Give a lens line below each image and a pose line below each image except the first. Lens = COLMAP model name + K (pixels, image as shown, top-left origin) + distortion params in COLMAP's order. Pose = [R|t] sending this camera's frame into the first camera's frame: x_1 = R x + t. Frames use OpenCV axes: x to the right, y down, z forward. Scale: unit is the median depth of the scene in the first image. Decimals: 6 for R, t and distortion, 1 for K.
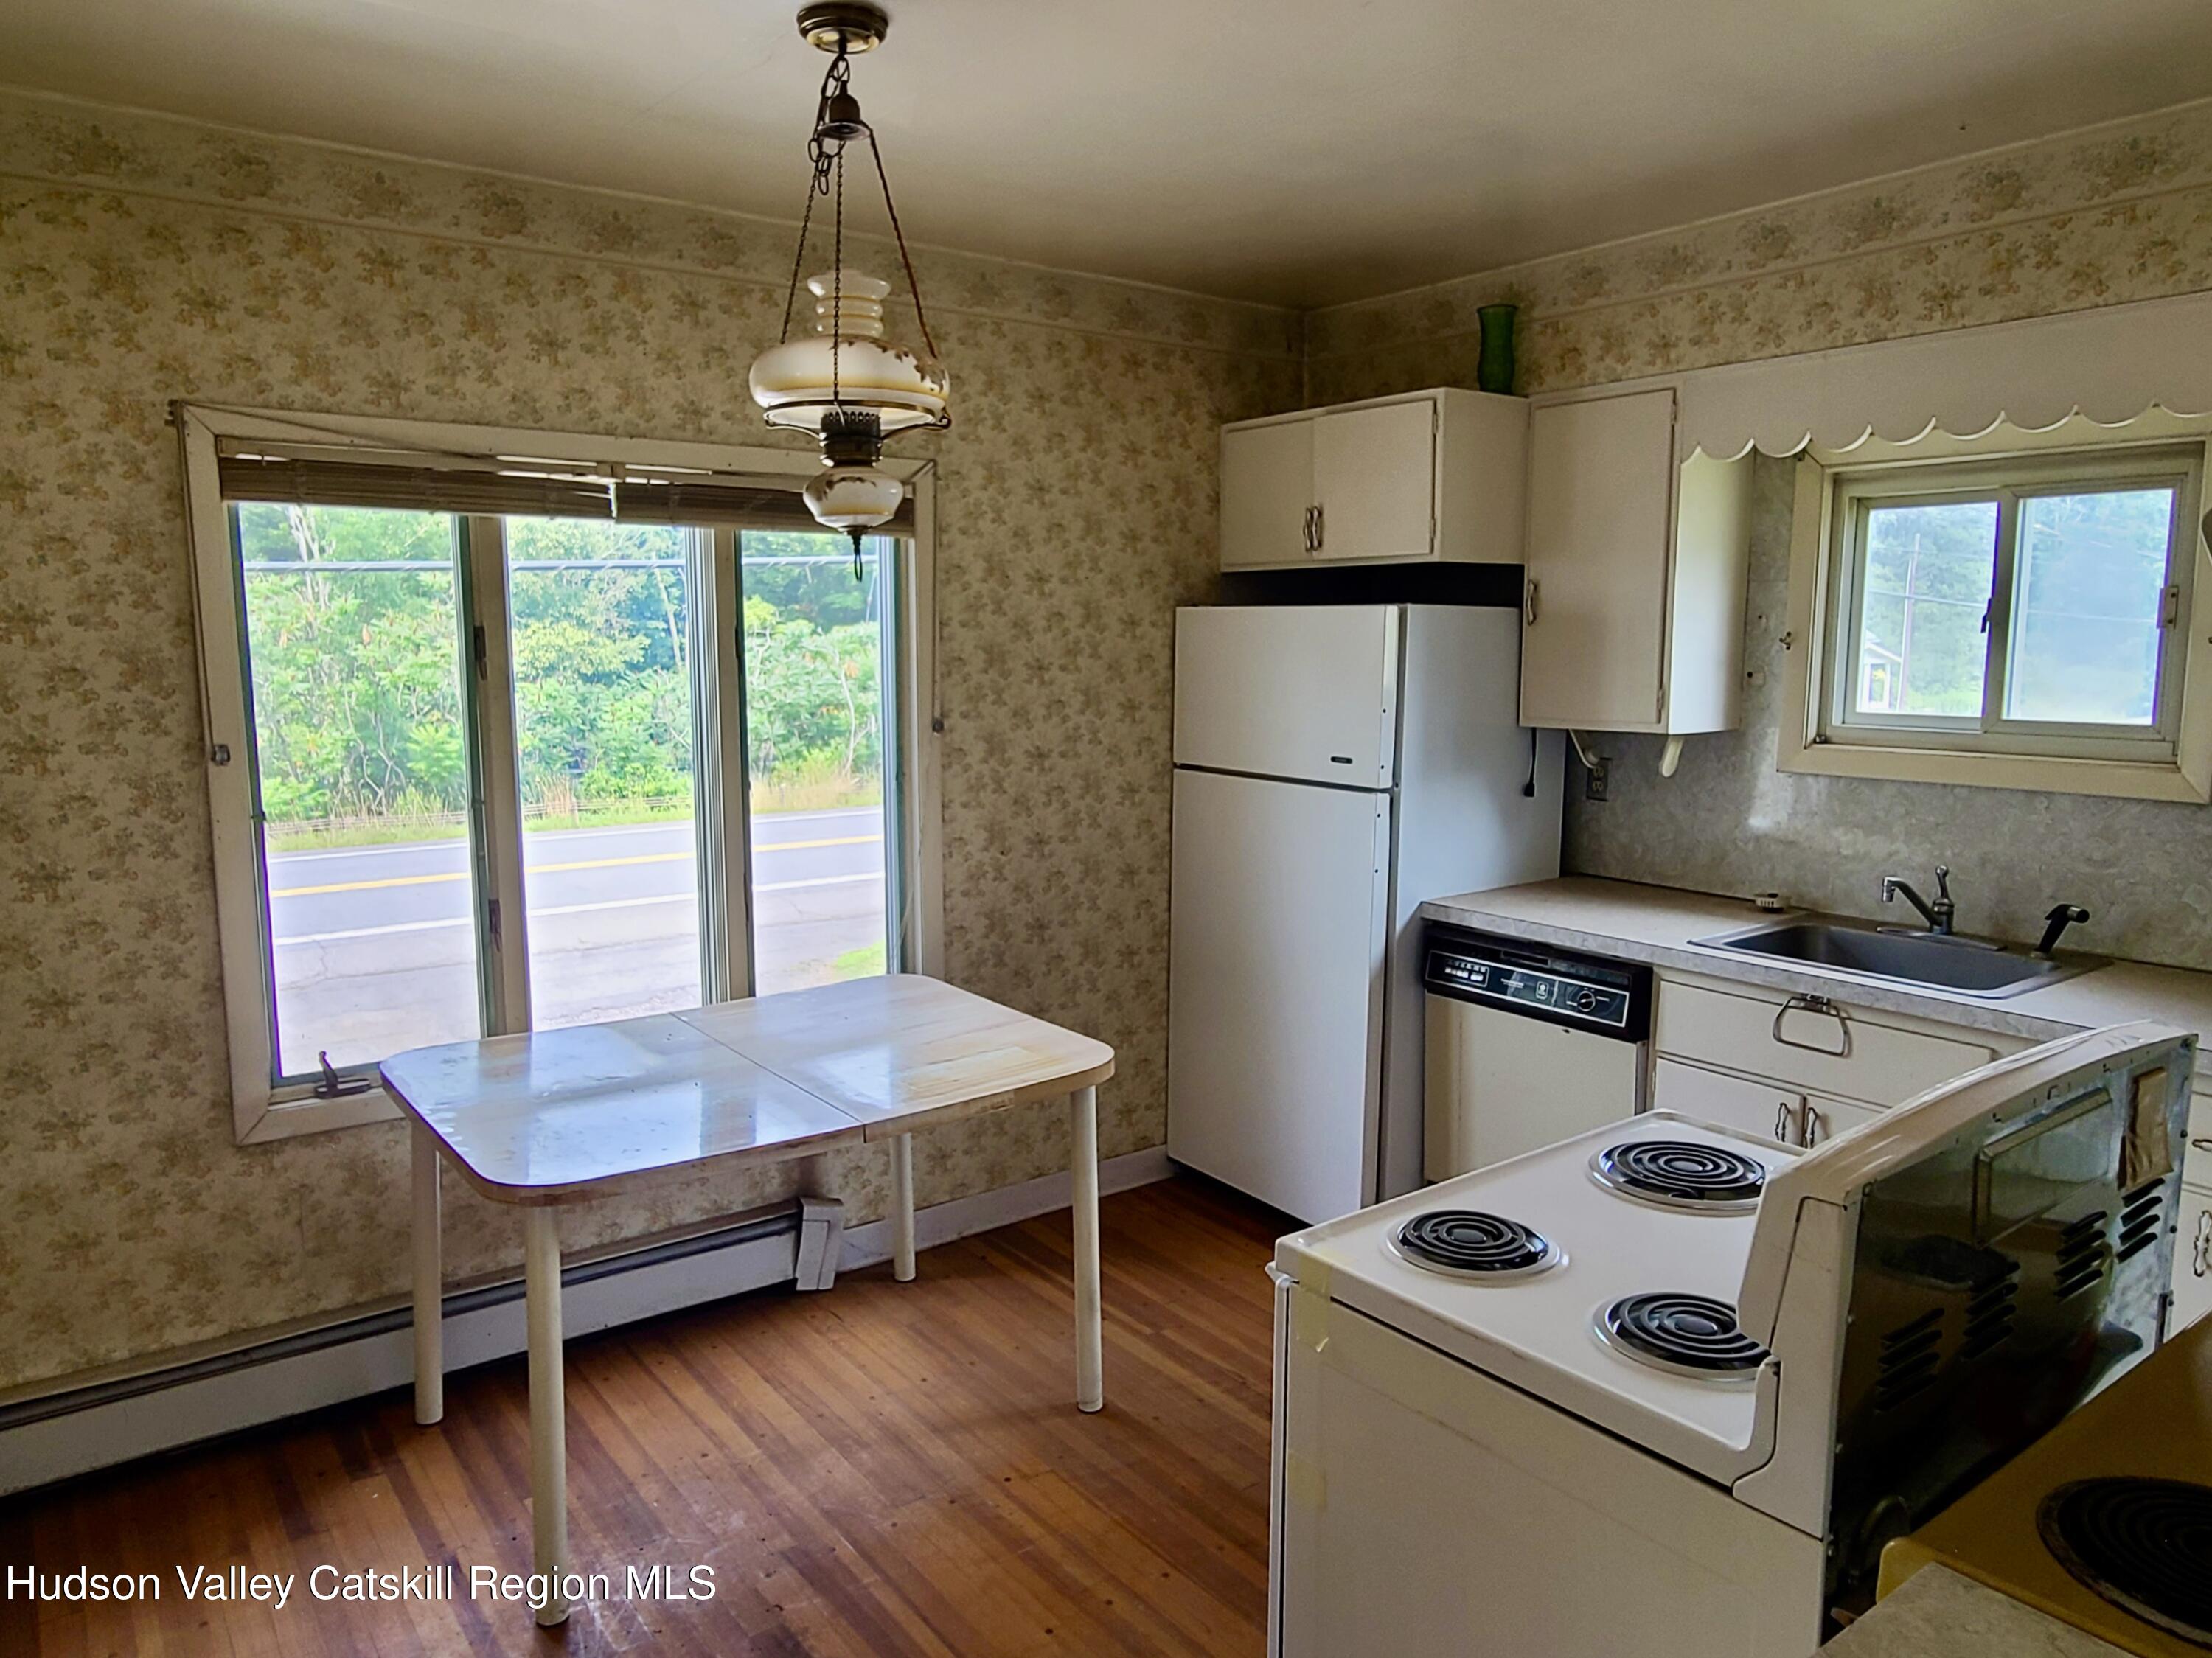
lens RADIAL K [[1509.5, 0, 1103.3], [0, 1509.5, 825.1], [0, 0, 1]] dist [0.005200, -0.003762]
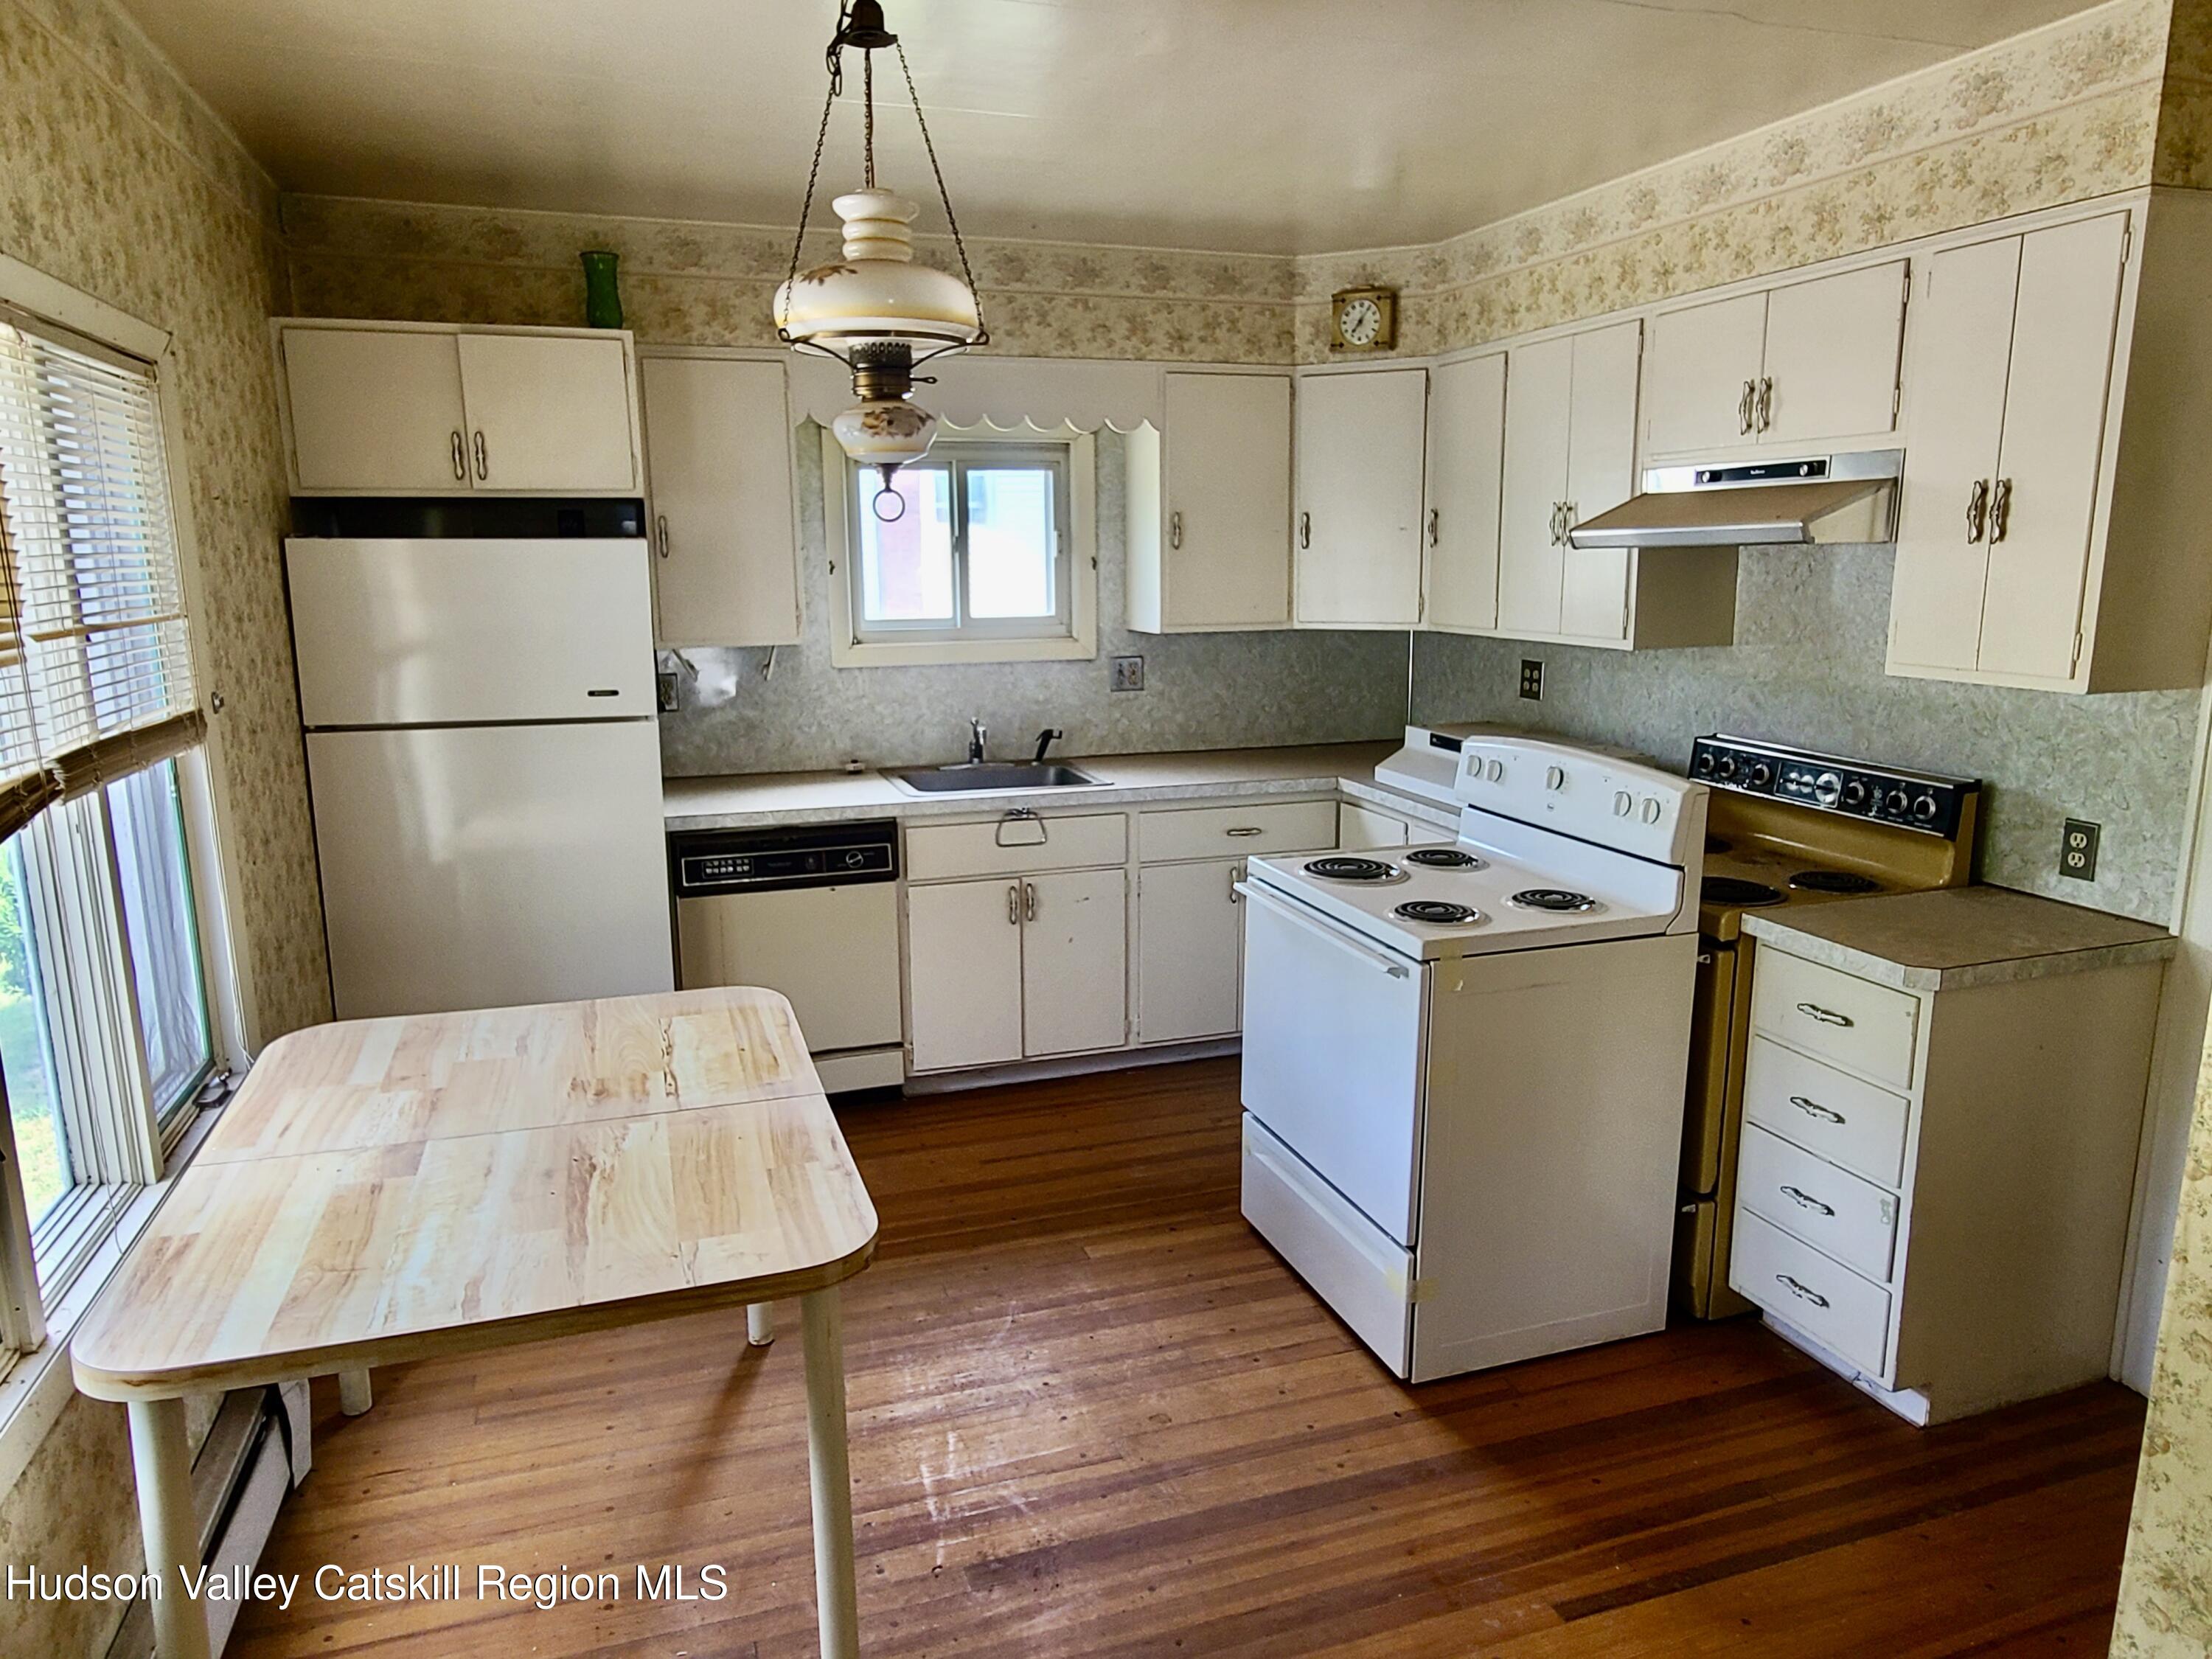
lens RADIAL K [[1426.4, 0, 1102.6], [0, 1426.4, 828.3], [0, 0, 1]] dist [0.004686, 0.000777]
pose [[0.309667, -0.186394, 0.932396, -0.714720], [0.129451, 0.979732, 0.152864, -0.063045], [-0.941992, 0.073362, 0.327520, 0.415334]]
